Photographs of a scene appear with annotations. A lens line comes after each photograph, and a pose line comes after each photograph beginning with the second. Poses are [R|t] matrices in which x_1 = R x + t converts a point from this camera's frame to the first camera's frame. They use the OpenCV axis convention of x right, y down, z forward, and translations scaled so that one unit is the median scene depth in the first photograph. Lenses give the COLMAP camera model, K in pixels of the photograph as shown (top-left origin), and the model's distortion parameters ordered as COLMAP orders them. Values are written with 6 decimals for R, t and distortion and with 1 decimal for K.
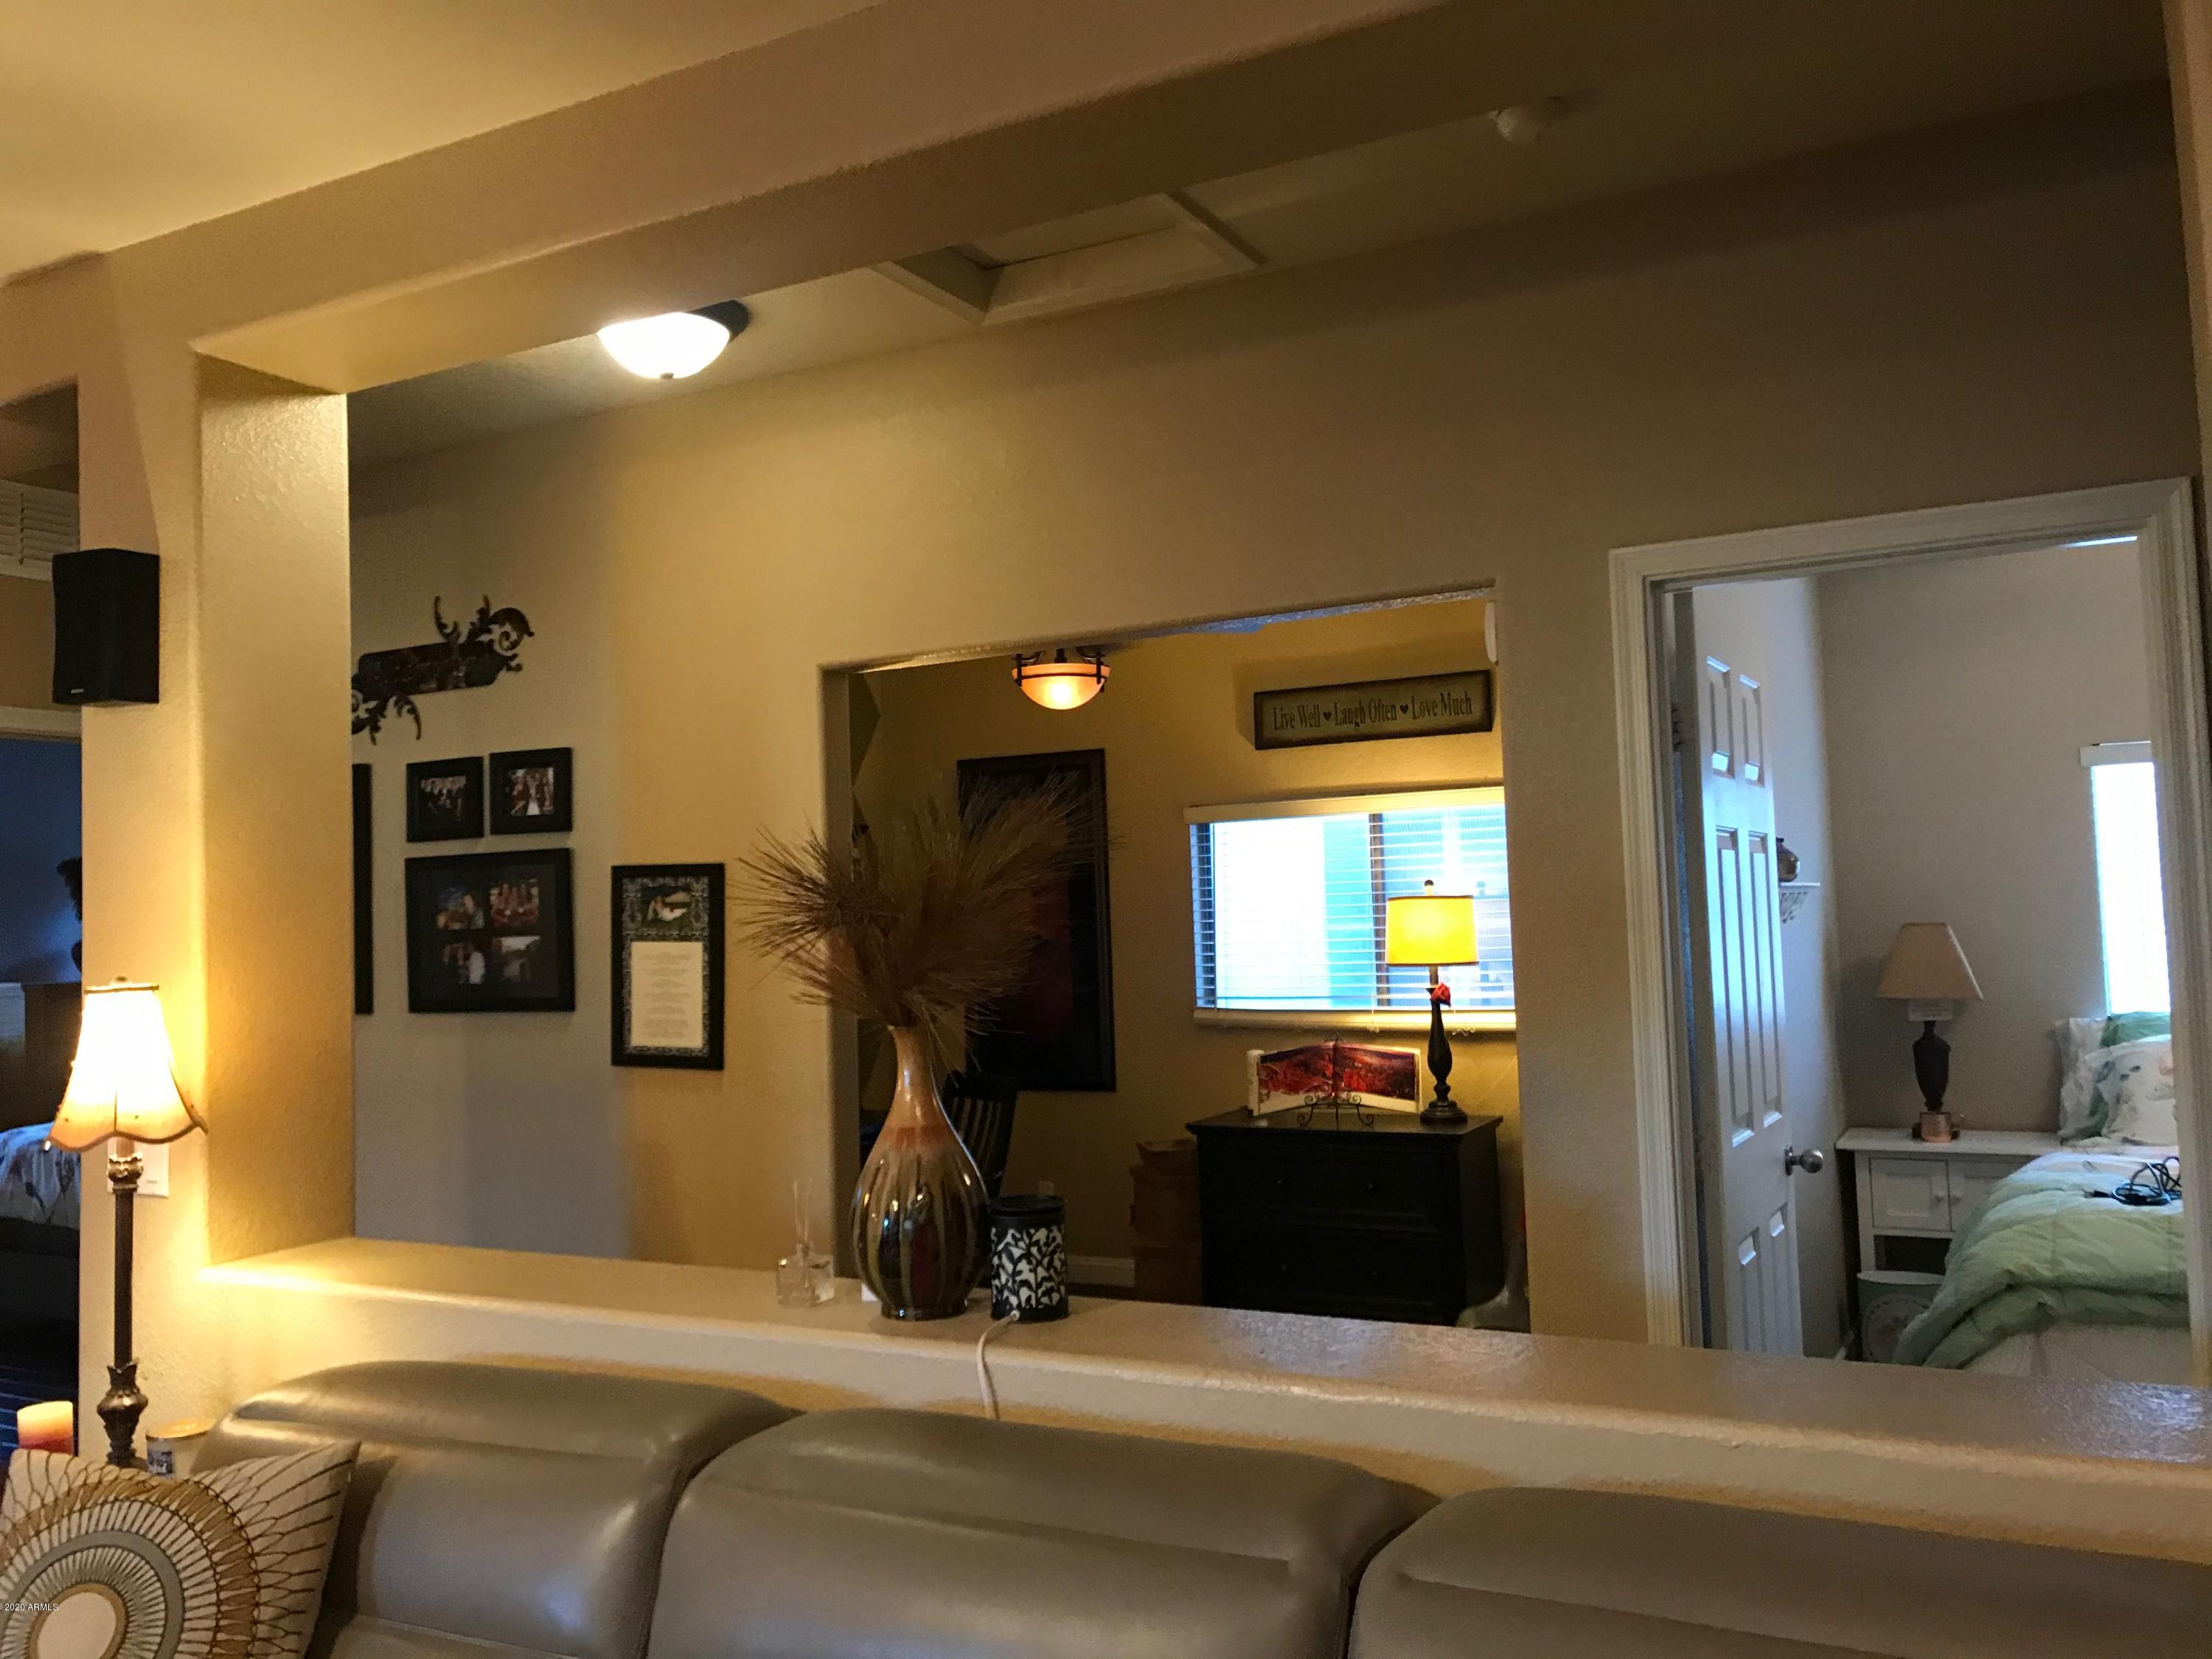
lens RADIAL K [[1800.9, 0, 1061.0], [0, 1800.9, 828.2], [0, 0, 1]] dist [0.042657, -0.065618]
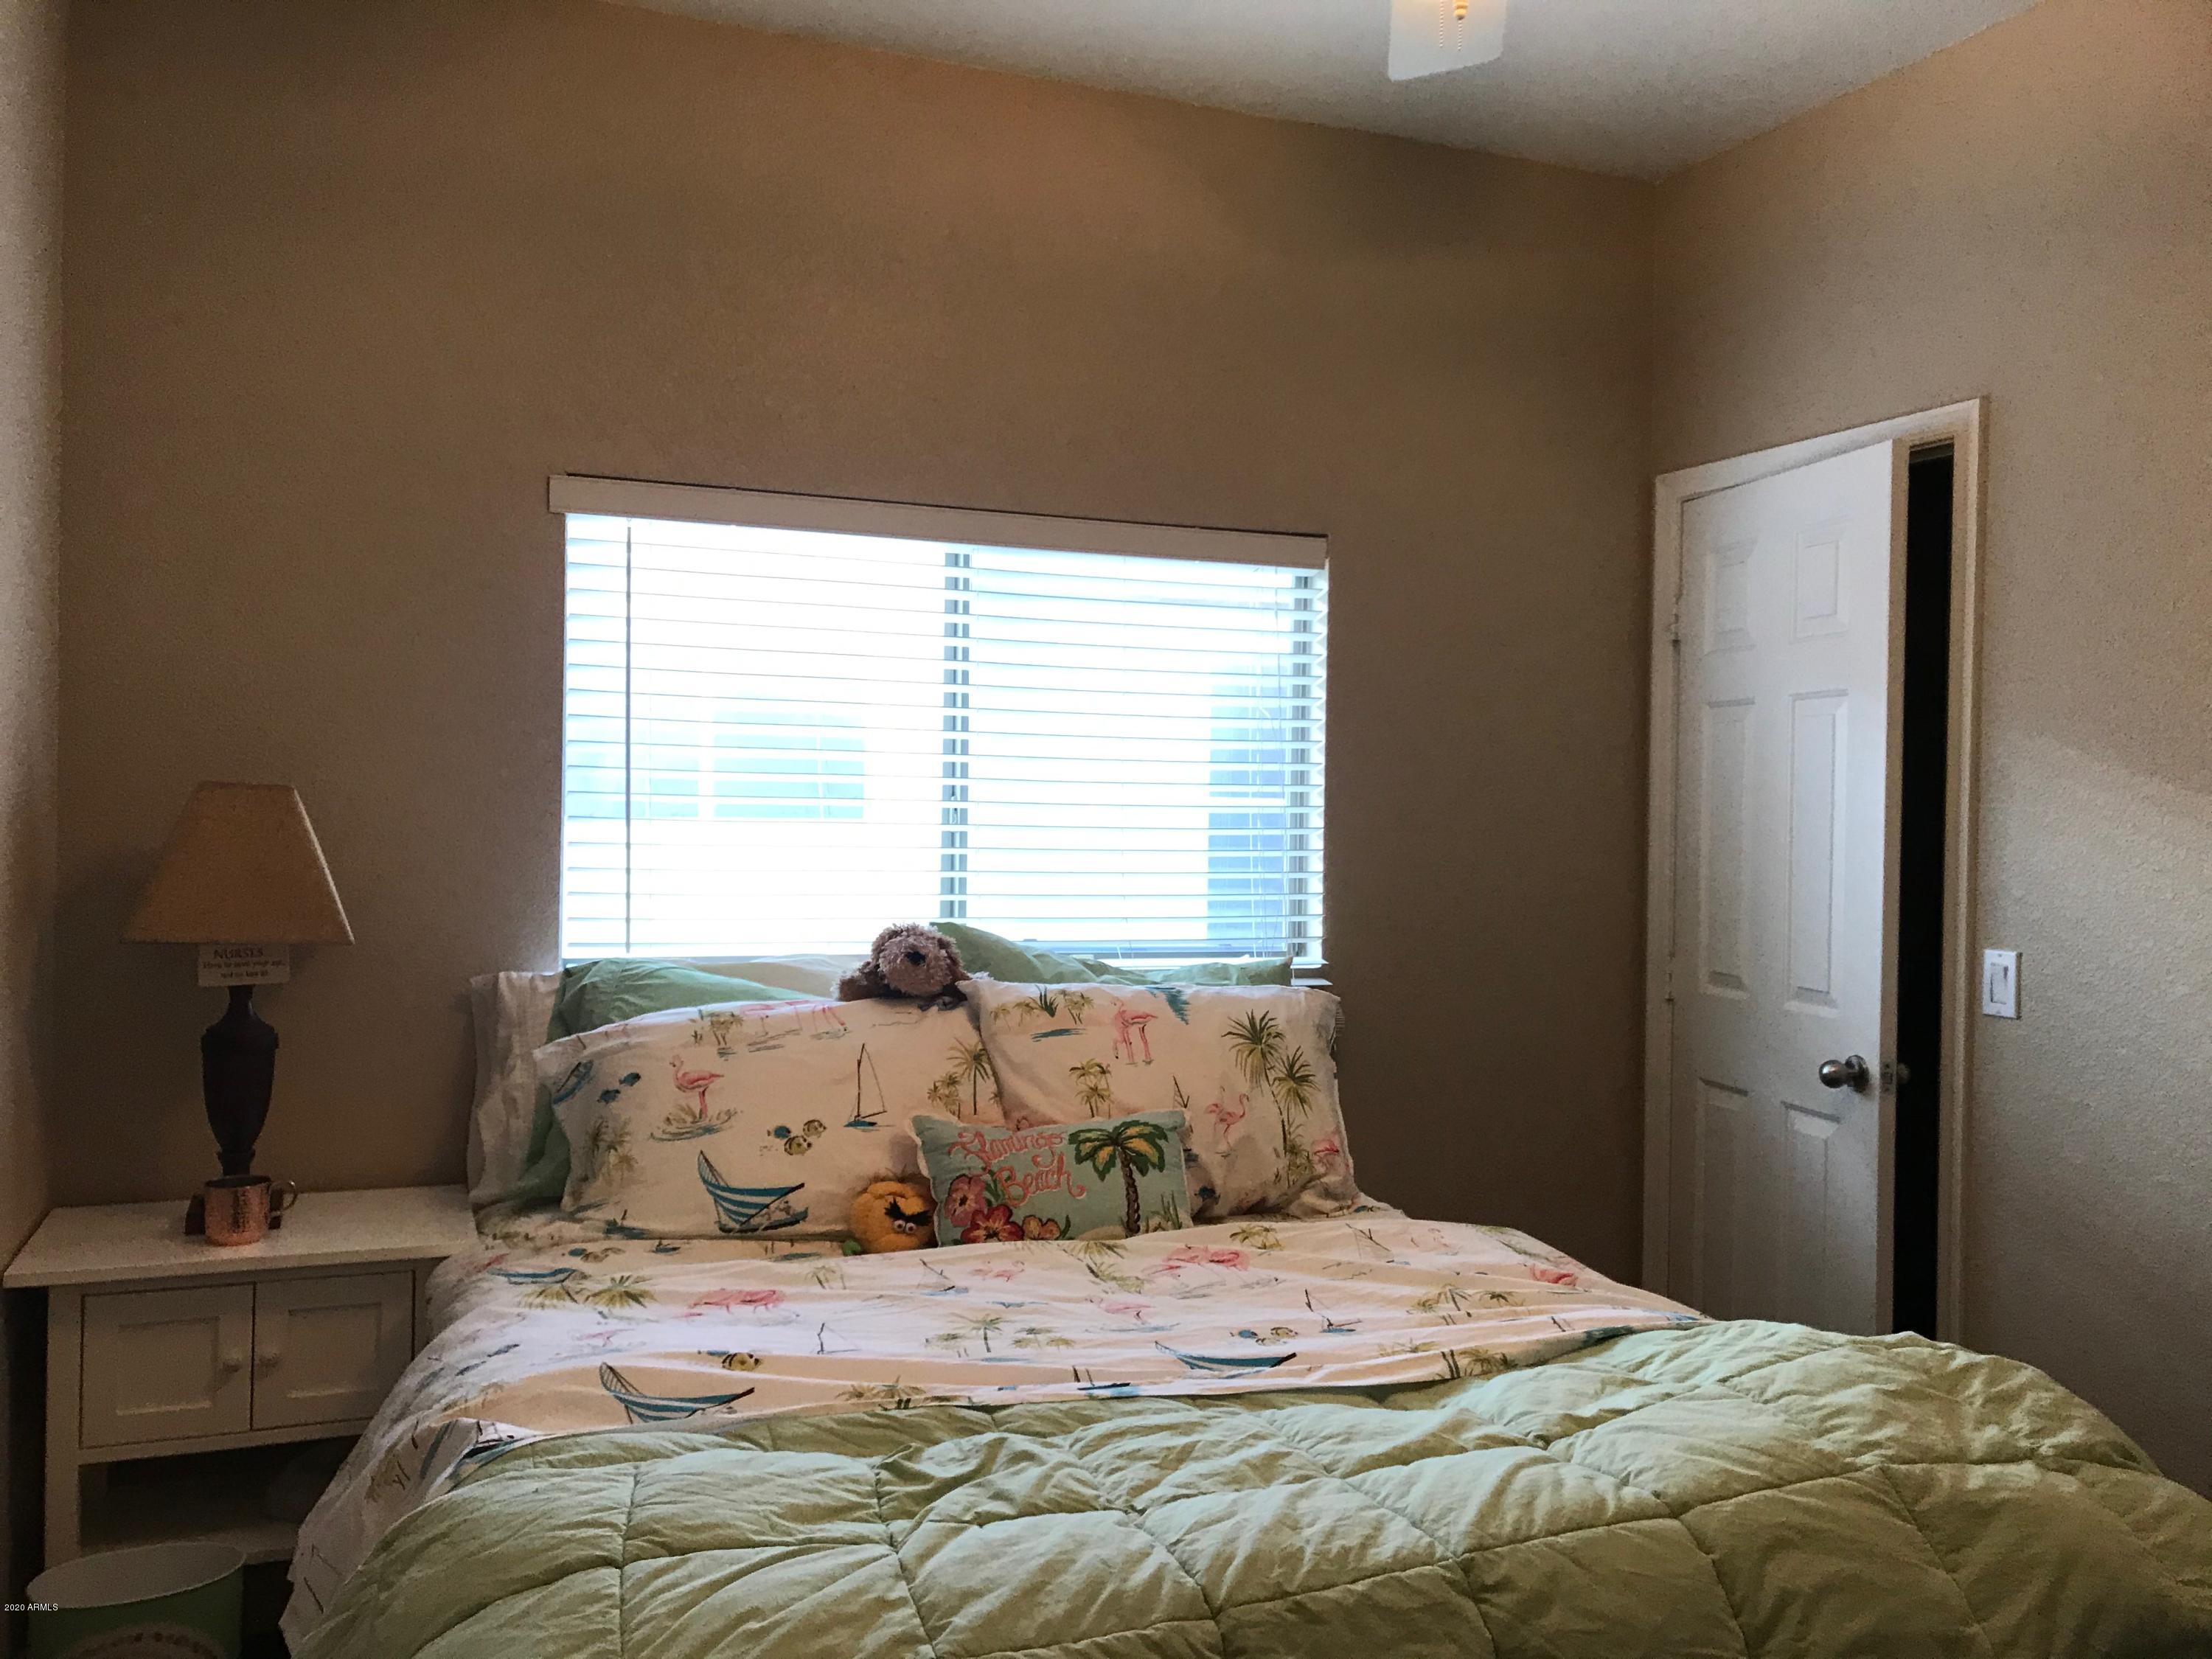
lens RADIAL K [[1834.5, 0, 1023.9], [0, 1834.5, 819.8], [0, 0, 1]] dist [0.057762, 0.002159]
pose [[0.655306, 0.036634, 0.754475, 0.298206], [-0.080587, 0.996513, 0.021608, 0.042913], [-0.751053, -0.074960, 0.655973, 0.645589]]
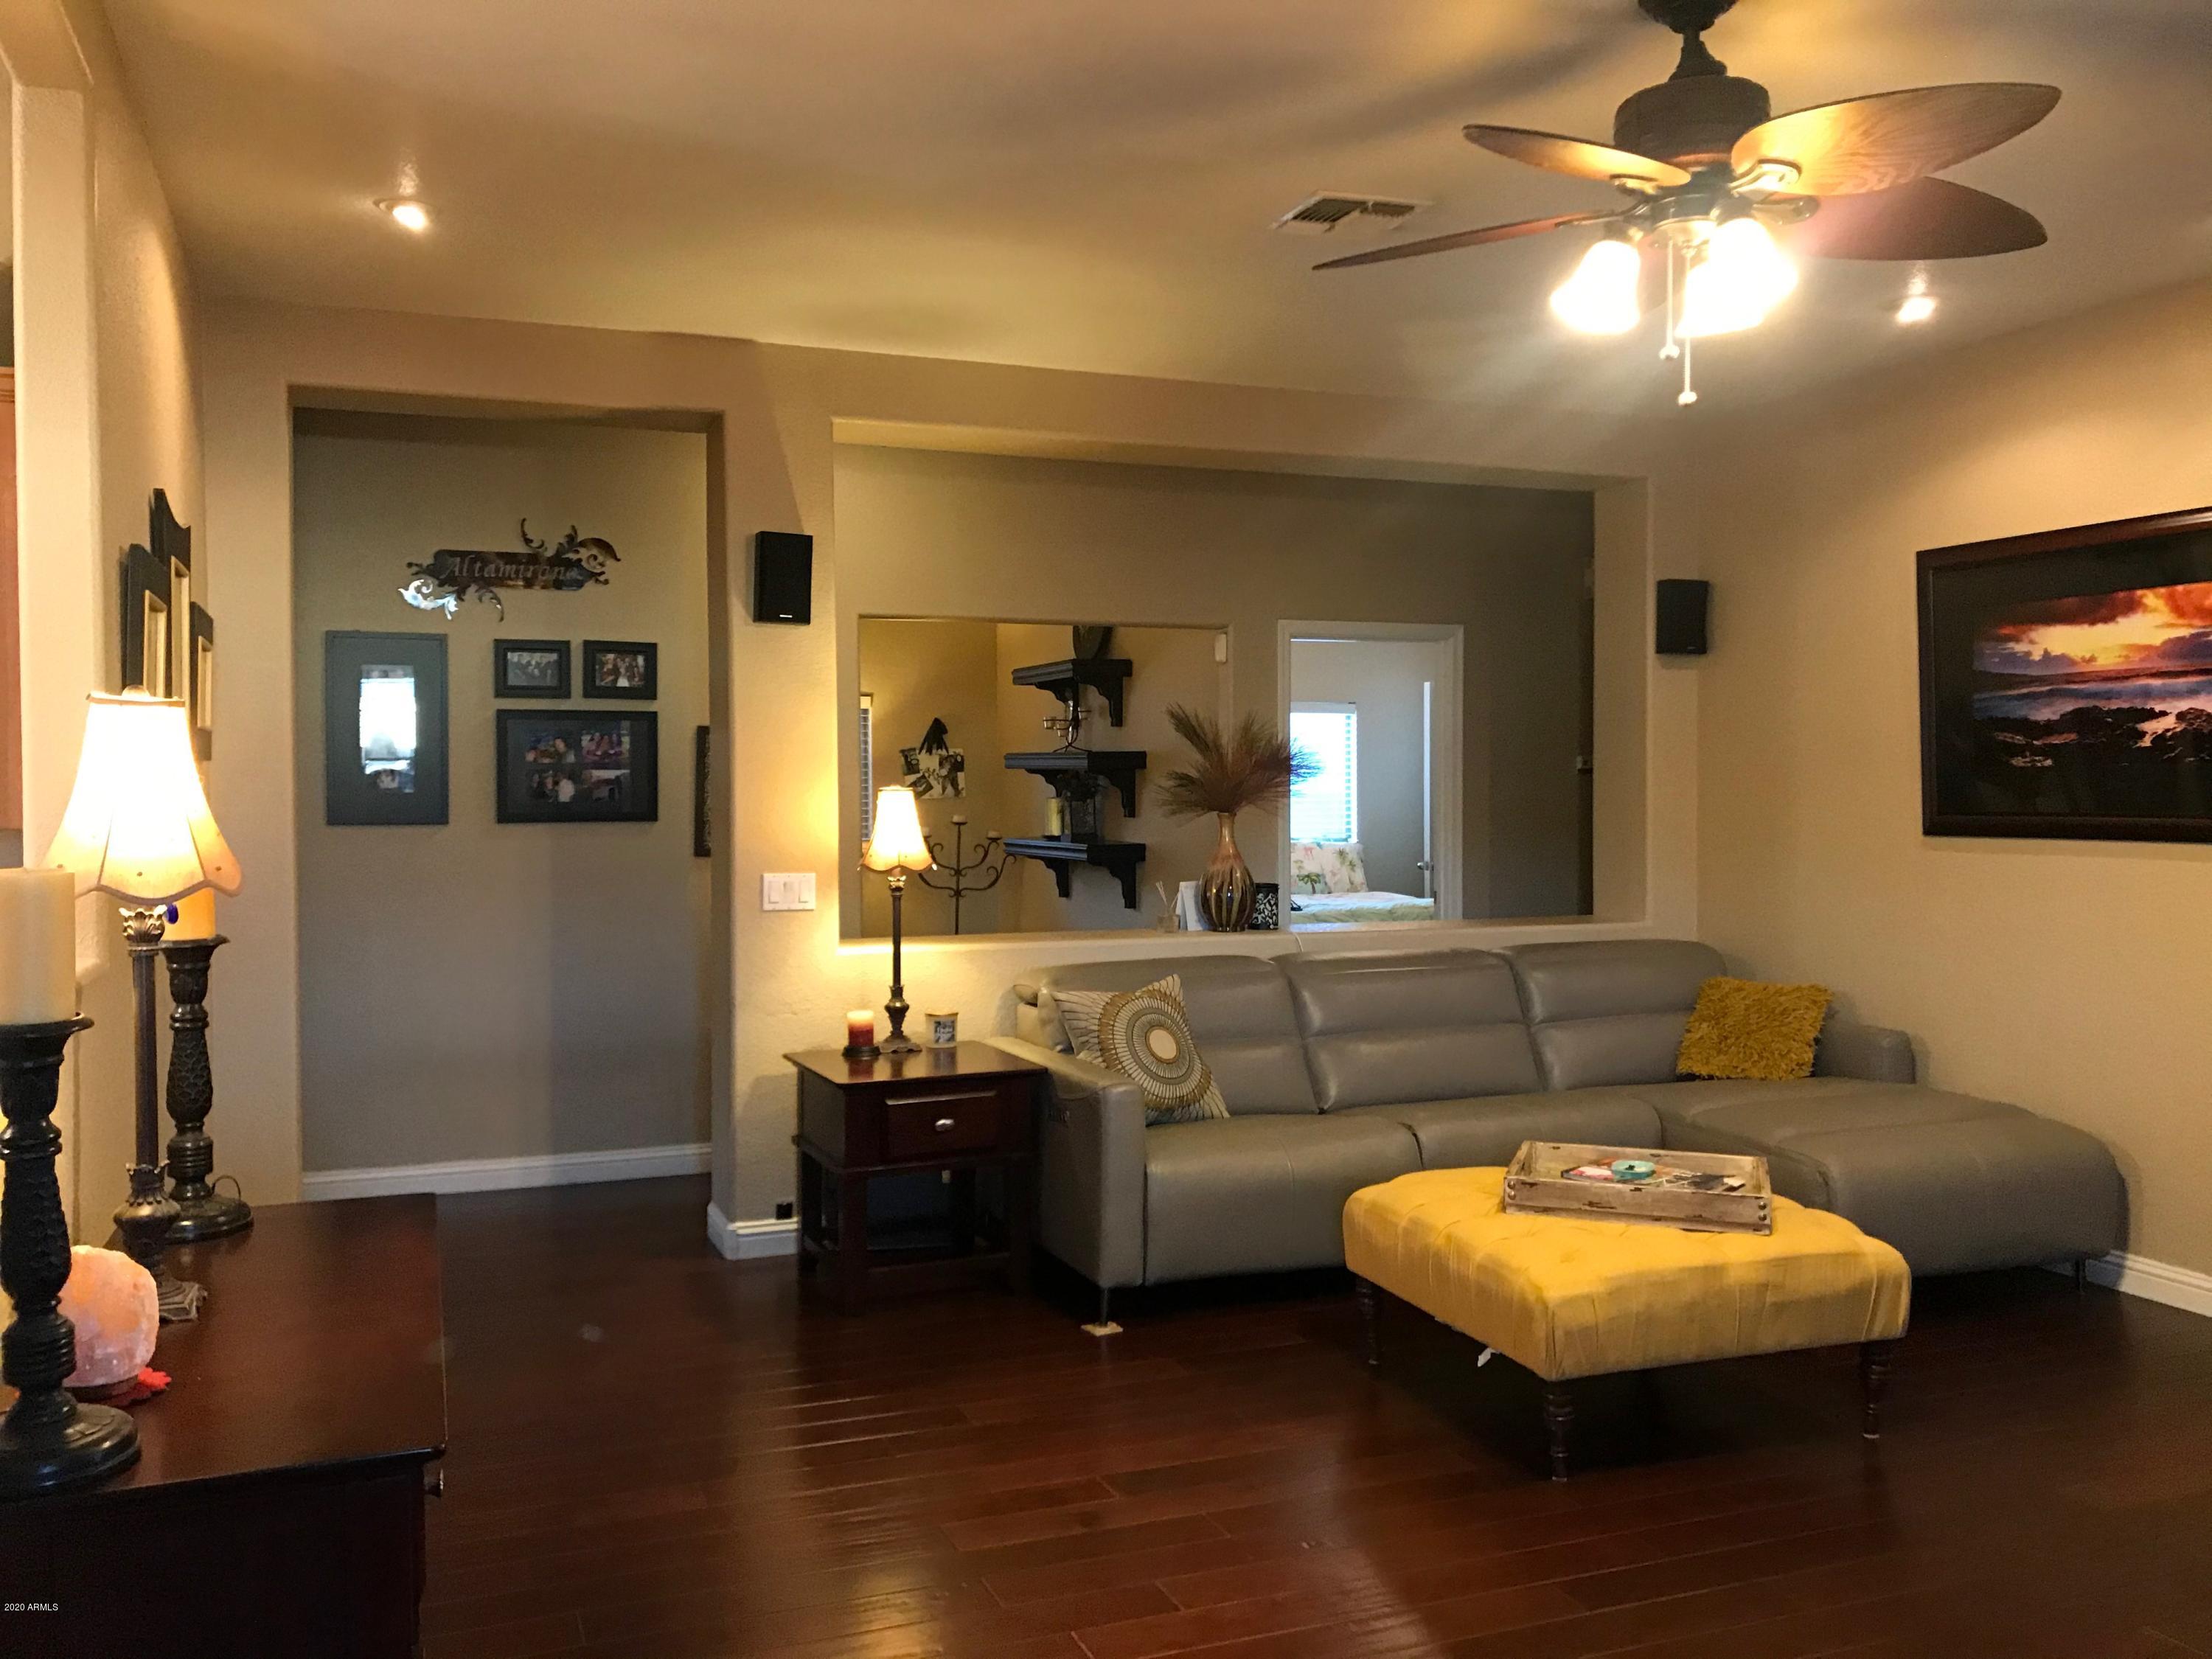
lens RADIAL K [[1798.6, 0, 1086.3], [0, 1798.6, 810.0], [0, 0, 1]] dist [0.060779, -0.075601]
pose [[0.636967, 0.019410, 0.770646, -1.135406], [-0.059289, 0.997955, 0.023870, 0.033891], [-0.768607, -0.060895, 0.636816, -0.206954]]
